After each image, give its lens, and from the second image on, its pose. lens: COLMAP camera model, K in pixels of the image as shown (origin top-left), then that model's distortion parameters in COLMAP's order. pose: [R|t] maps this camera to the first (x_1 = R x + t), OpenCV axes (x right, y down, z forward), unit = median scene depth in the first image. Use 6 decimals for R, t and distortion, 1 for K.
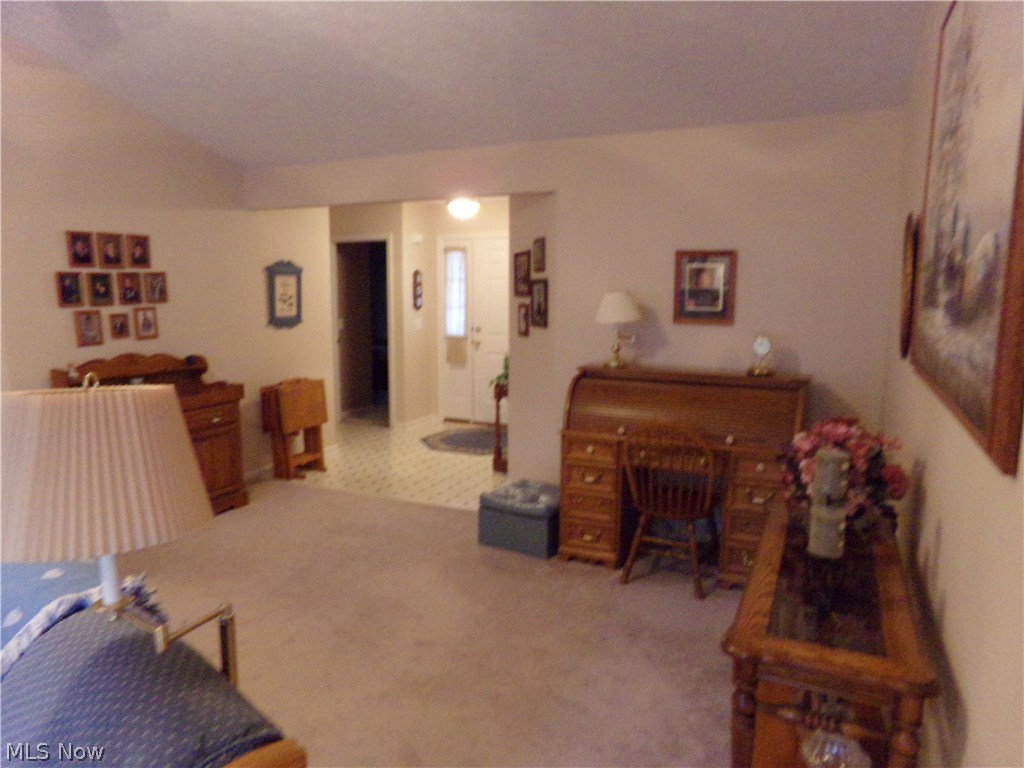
lens RADIAL K [[704.4, 0, 512.0], [0, 704.4, 384.0], [0, 0, 1]] dist [-0.029361, 0.005910]
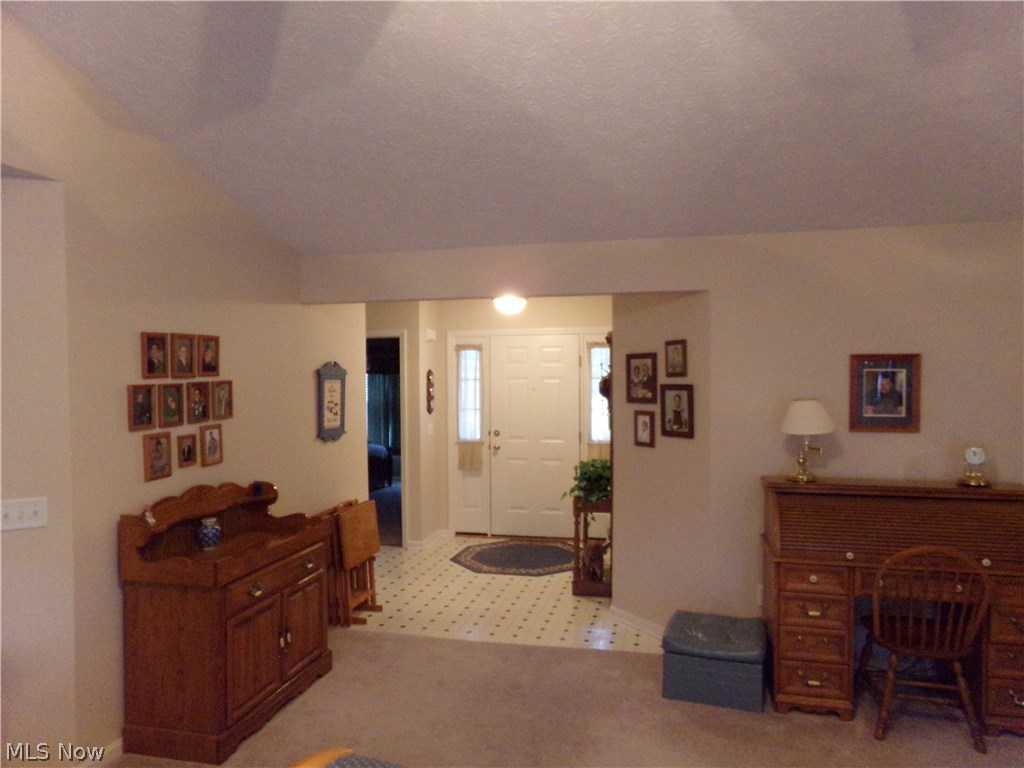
lens RADIAL K [[704.4, 0, 512.0], [0, 704.4, 384.0], [0, 0, 1]] dist [-0.029361, 0.005910]
pose [[0.980922, -0.013768, 0.193916, -0.341077], [0.038120, 0.991746, -0.122416, -0.045400], [-0.190630, 0.127473, 0.973350, 0.152407]]
